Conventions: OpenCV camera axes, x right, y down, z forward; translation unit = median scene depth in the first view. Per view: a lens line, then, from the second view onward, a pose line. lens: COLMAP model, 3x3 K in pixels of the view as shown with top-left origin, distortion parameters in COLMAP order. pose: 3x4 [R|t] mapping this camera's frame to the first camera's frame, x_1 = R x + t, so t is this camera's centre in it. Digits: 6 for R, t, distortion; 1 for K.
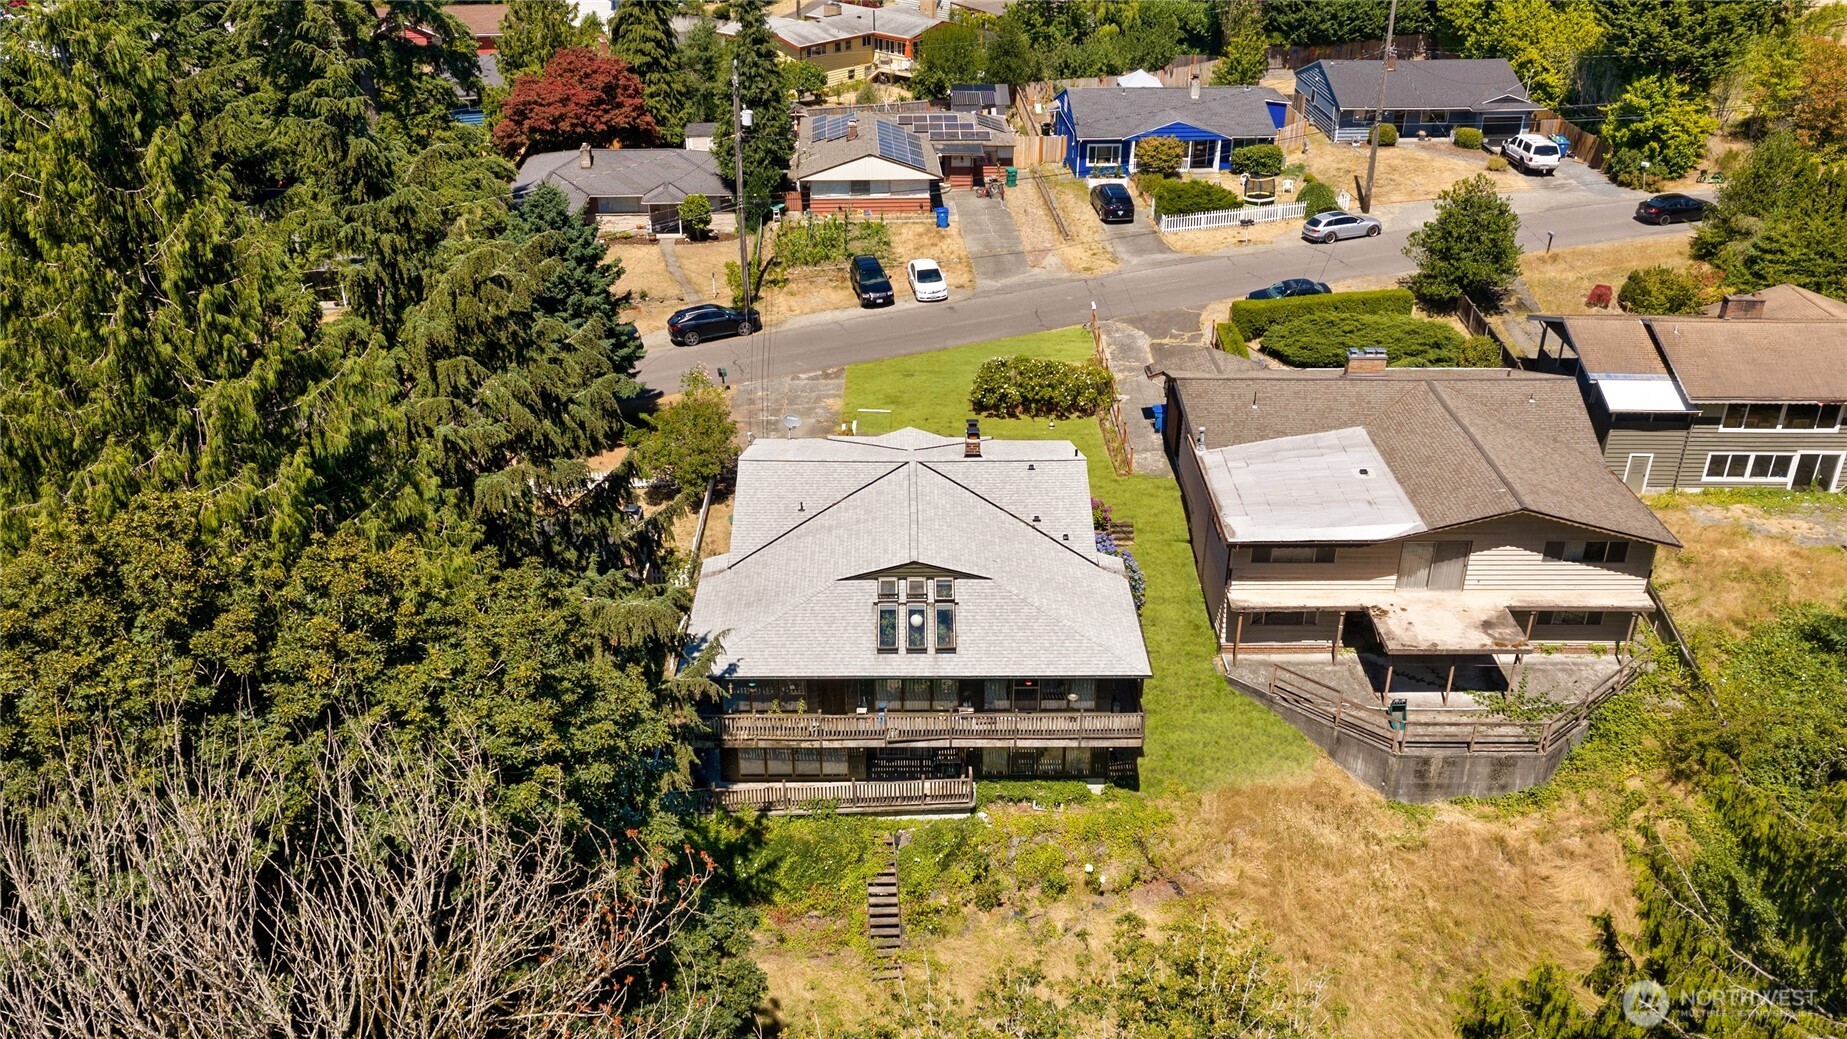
lens RADIAL K [[1520.2, 0, 923.5], [0, 1520.2, 519.5], [0, 0, 1]] dist [-0.000211, 0.001454]
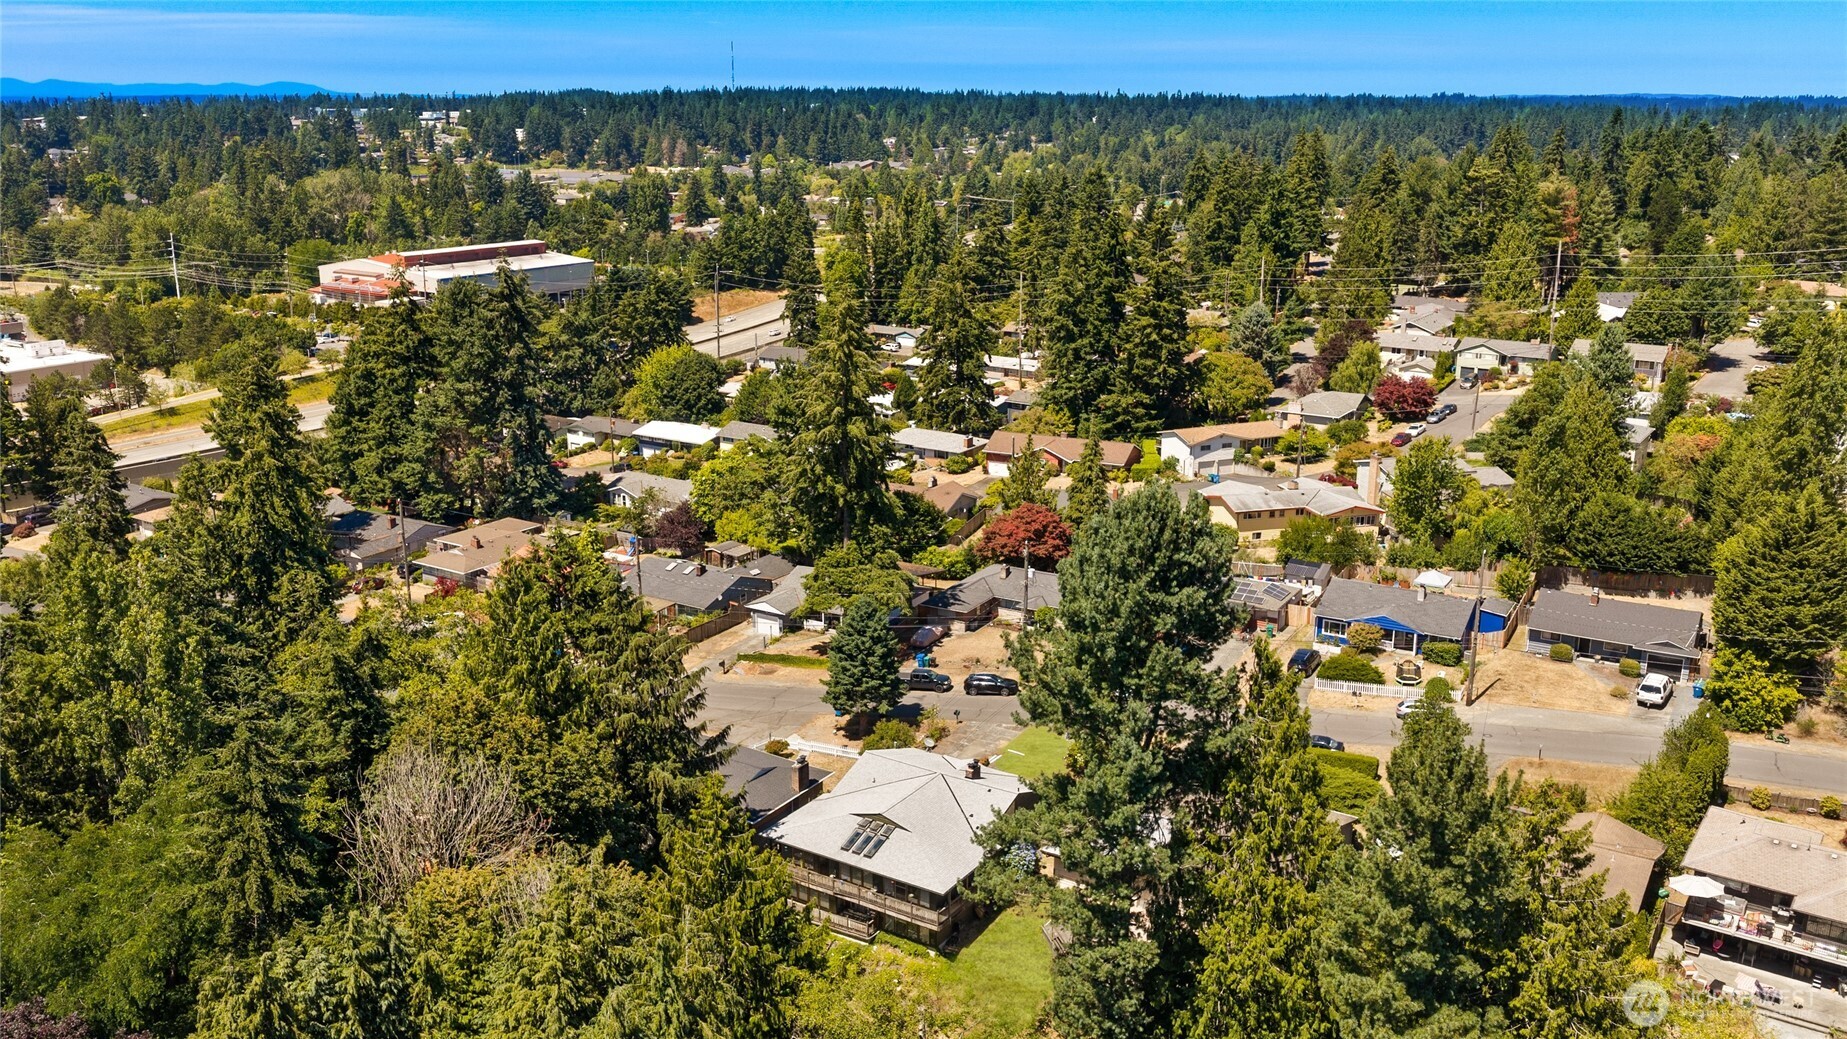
lens RADIAL K [[1520.2, 0, 923.5], [0, 1520.2, 519.5], [0, 0, 1]] dist [-0.000211, 0.001454]
pose [[0.839028, 0.143337, -0.524868, 1.062237], [-0.254845, 0.955843, -0.146350, -0.067131], [0.480715, 0.256552, 0.838507, -0.798301]]
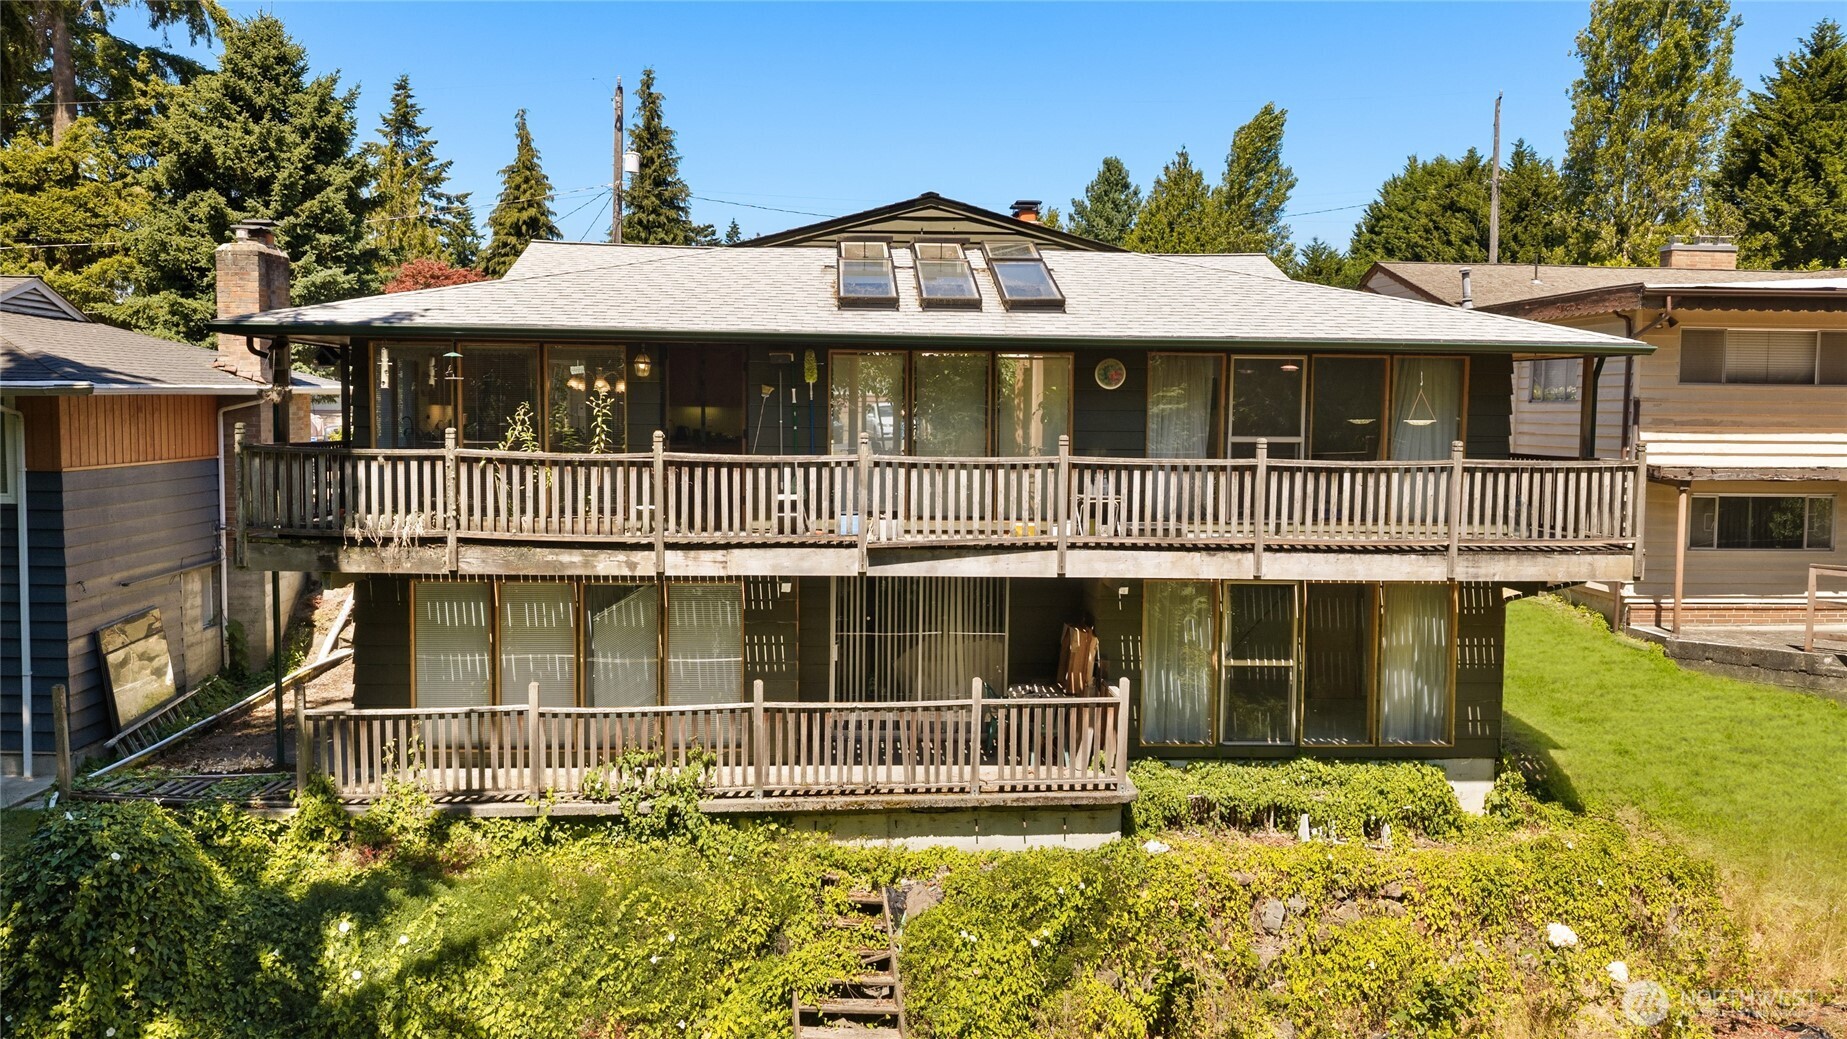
lens RADIAL K [[1520.2, 0, 923.5], [0, 1520.2, 519.5], [0, 0, 1]] dist [-0.000211, 0.001454]
pose [[0.998745, 0.007306, 0.049551, -0.027391], [0.013745, 0.911338, -0.411429, 0.267900], [-0.048164, 0.411593, 0.910094, 0.693213]]
